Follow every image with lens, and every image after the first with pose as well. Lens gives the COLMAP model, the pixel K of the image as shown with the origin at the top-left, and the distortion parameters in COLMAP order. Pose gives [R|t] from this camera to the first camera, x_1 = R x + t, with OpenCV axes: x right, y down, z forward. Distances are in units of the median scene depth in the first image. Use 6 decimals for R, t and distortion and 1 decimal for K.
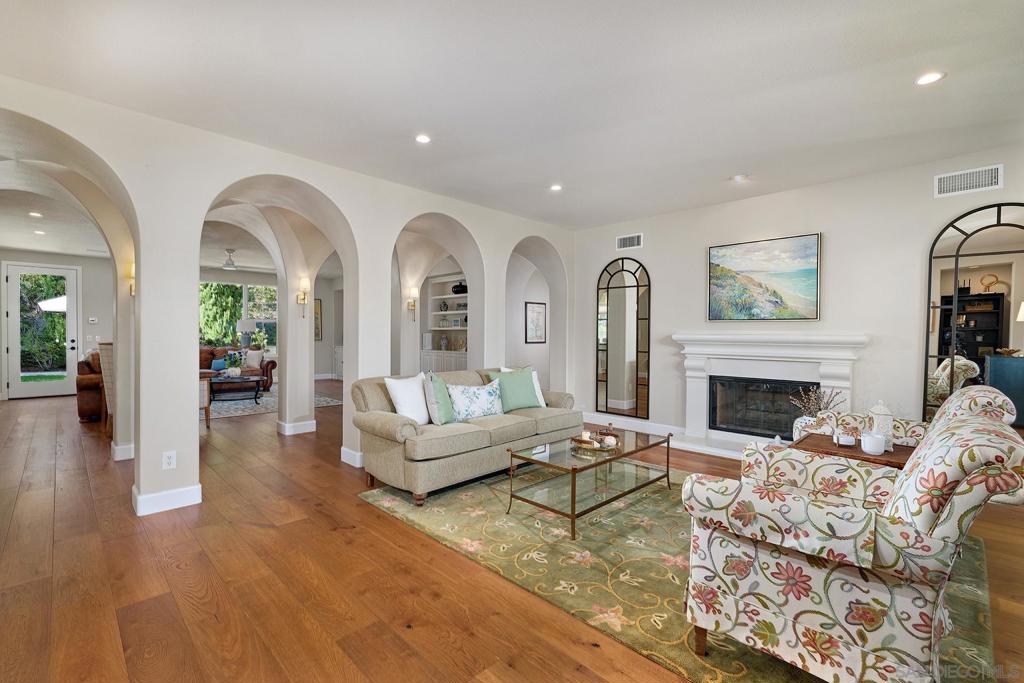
lens RADIAL K [[444.1, 0, 504.3], [0, 444.1, 341.5], [0, 0, 1]] dist [0.001501, -0.000282]
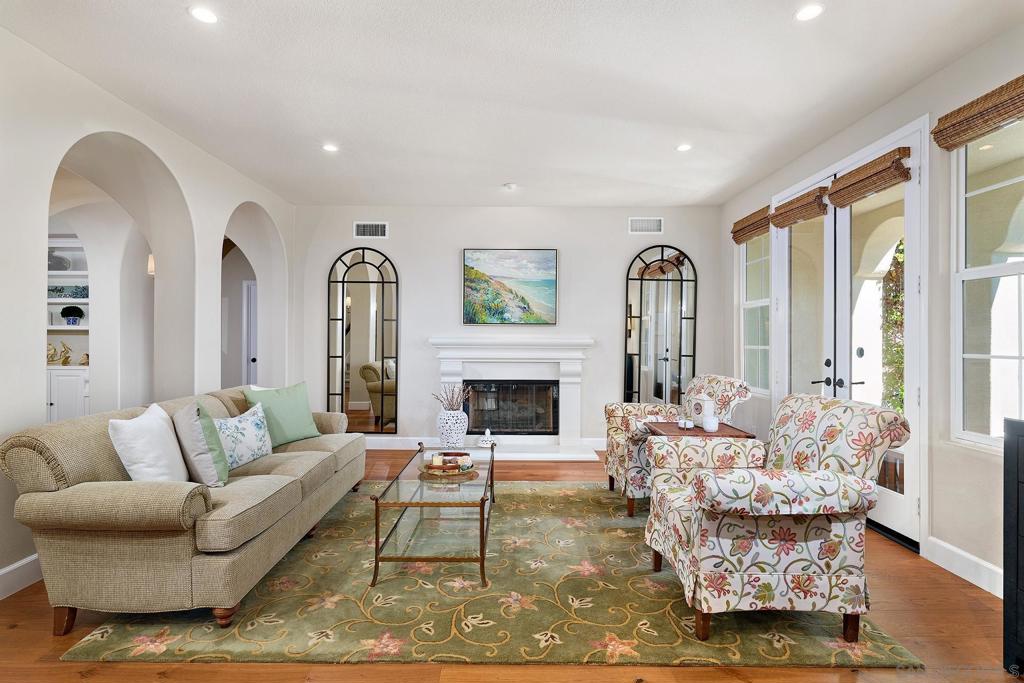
lens RADIAL K [[494.4, 0, 512.0], [0, 494.4, 341.5], [0, 0, 1]] dist [-0.002522, -0.000571]
pose [[0.712725, -0.006314, 0.701415, -0.530808], [0.011227, 0.999934, -0.002406, -0.009485], [-0.701354, 0.009590, 0.712749, 0.353494]]
